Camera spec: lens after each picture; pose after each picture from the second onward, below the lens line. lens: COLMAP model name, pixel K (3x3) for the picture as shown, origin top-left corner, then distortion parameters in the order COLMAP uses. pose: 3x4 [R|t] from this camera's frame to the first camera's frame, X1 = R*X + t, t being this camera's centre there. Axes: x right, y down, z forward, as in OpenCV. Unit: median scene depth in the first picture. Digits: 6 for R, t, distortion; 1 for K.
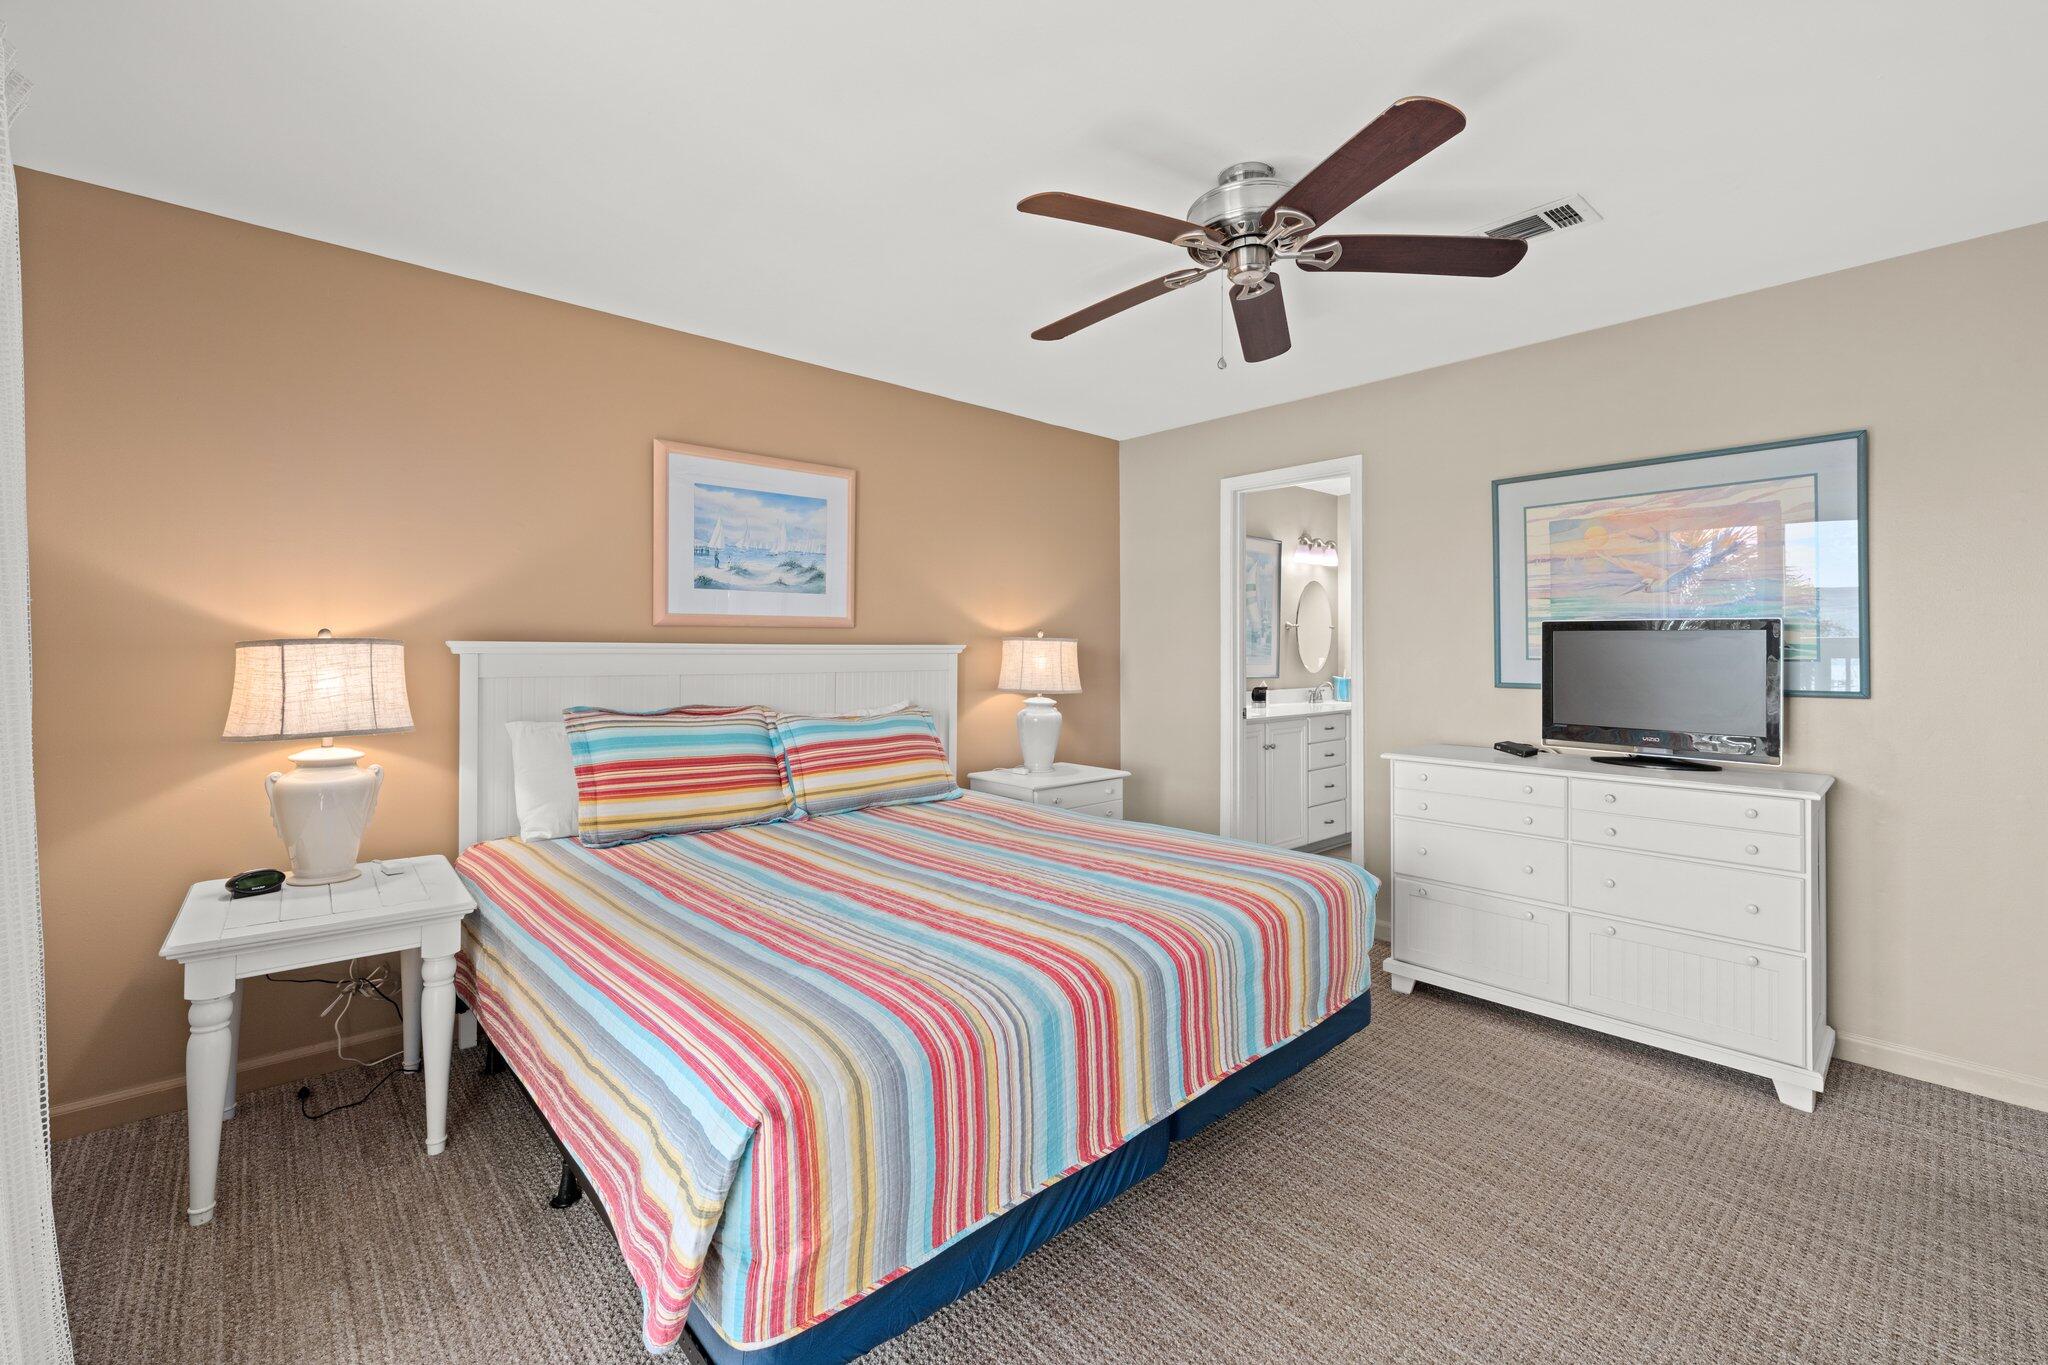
lens RADIAL K [[881.0, 0, 1024.0], [0, 881.0, 682.5], [0, 0, 1]] dist [-0.000504, -0.000073]
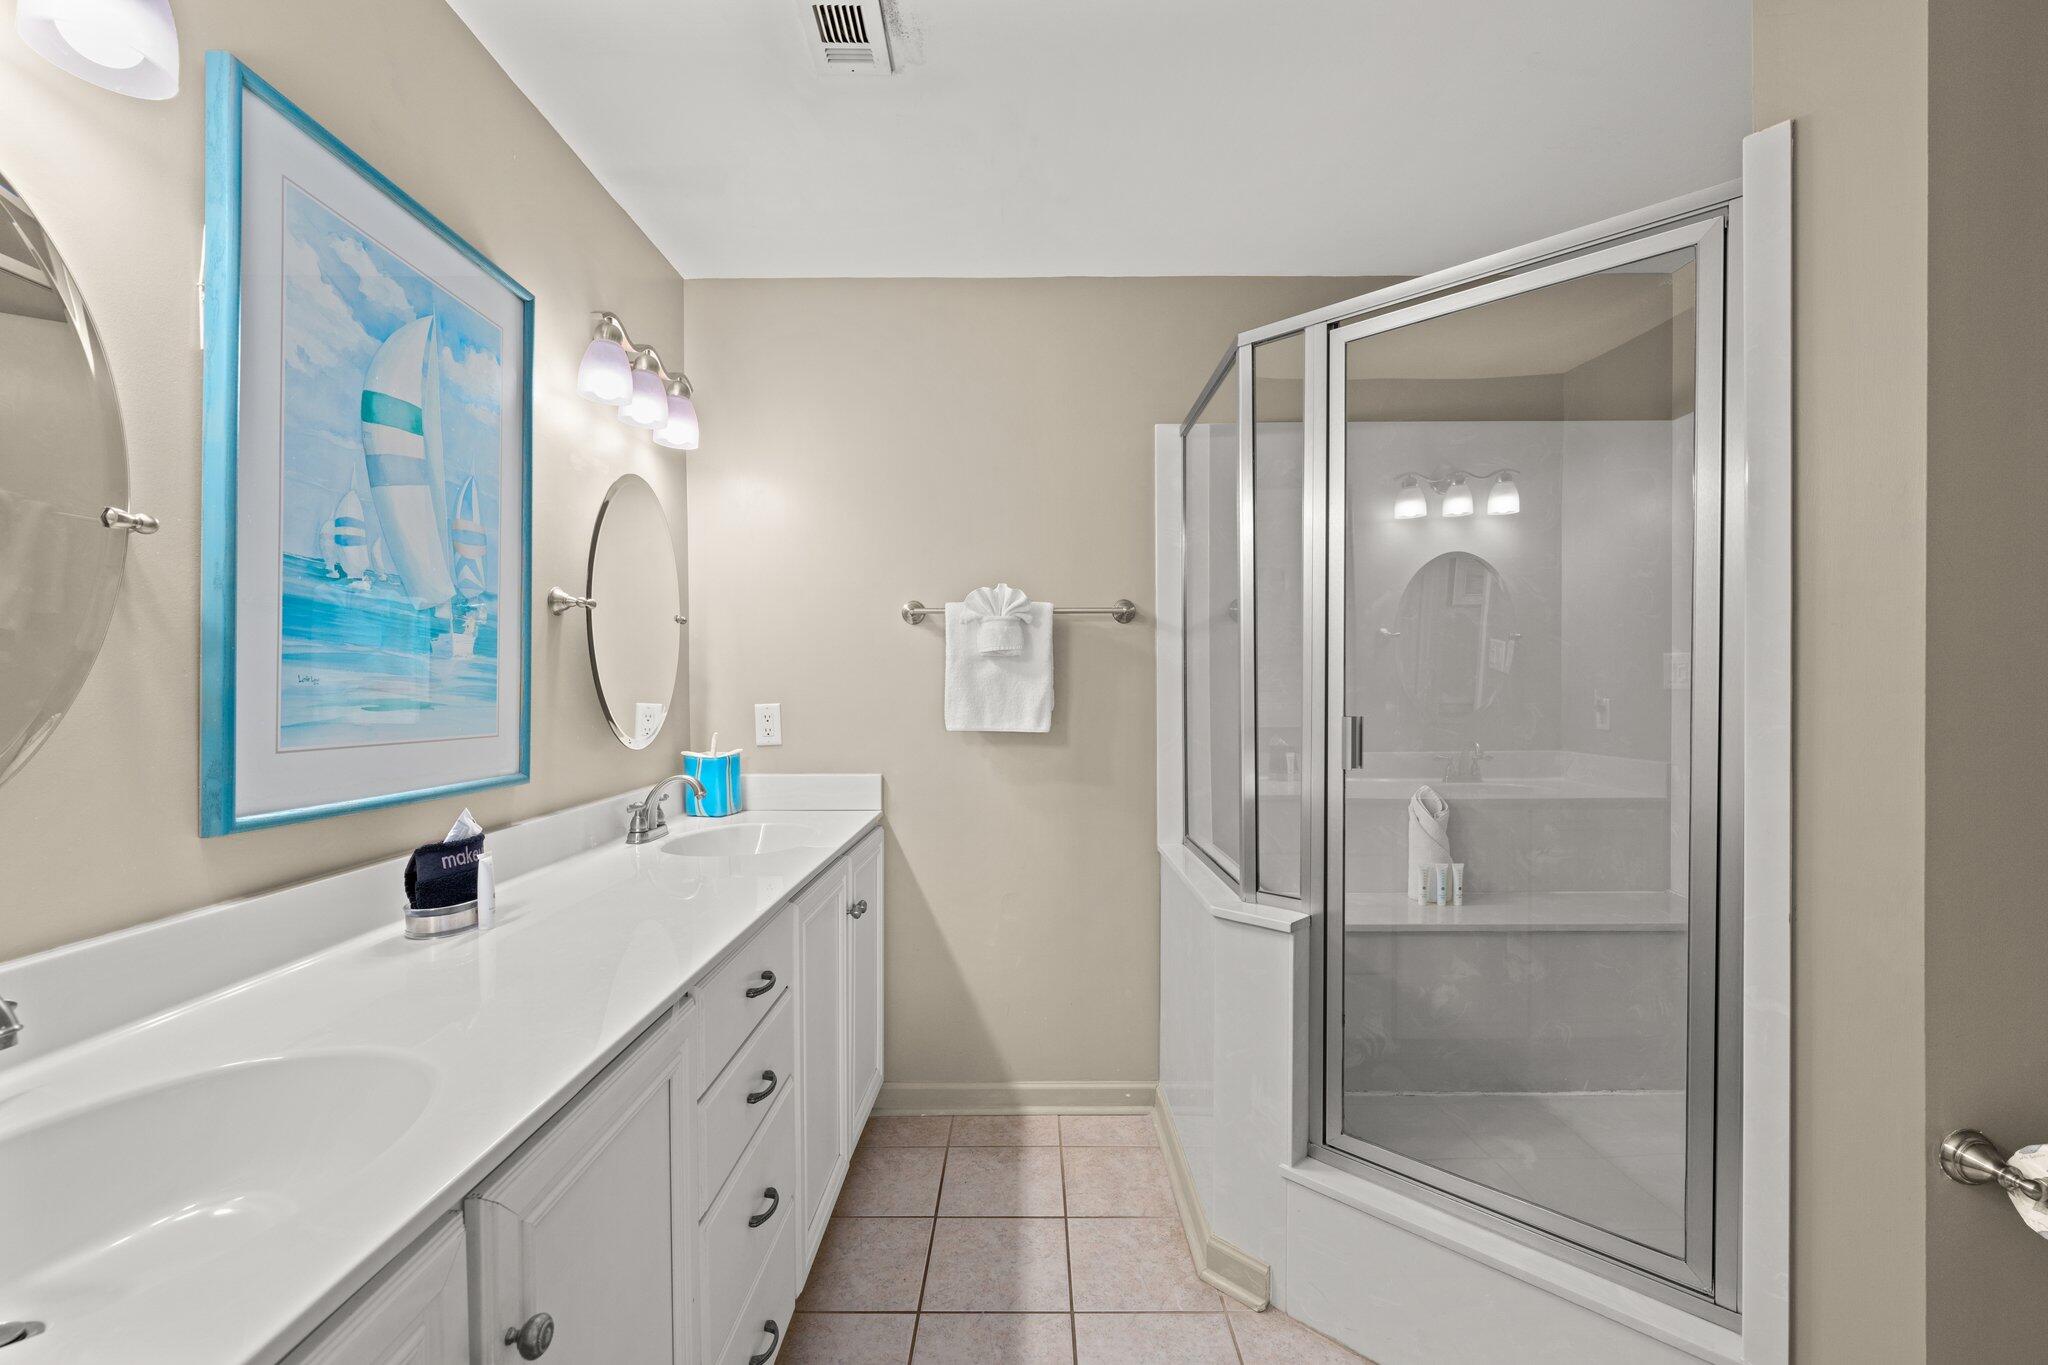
lens RADIAL K [[881.0, 0, 1024.0], [0, 881.0, 682.5], [0, 0, 1]] dist [-0.000504, -0.000073]
pose [[0.682203, -0.001136, 0.731162, 0.192756], [0.026093, 0.999400, -0.022793, -0.026445], [-0.730697, 0.034628, 0.681823, 0.695675]]
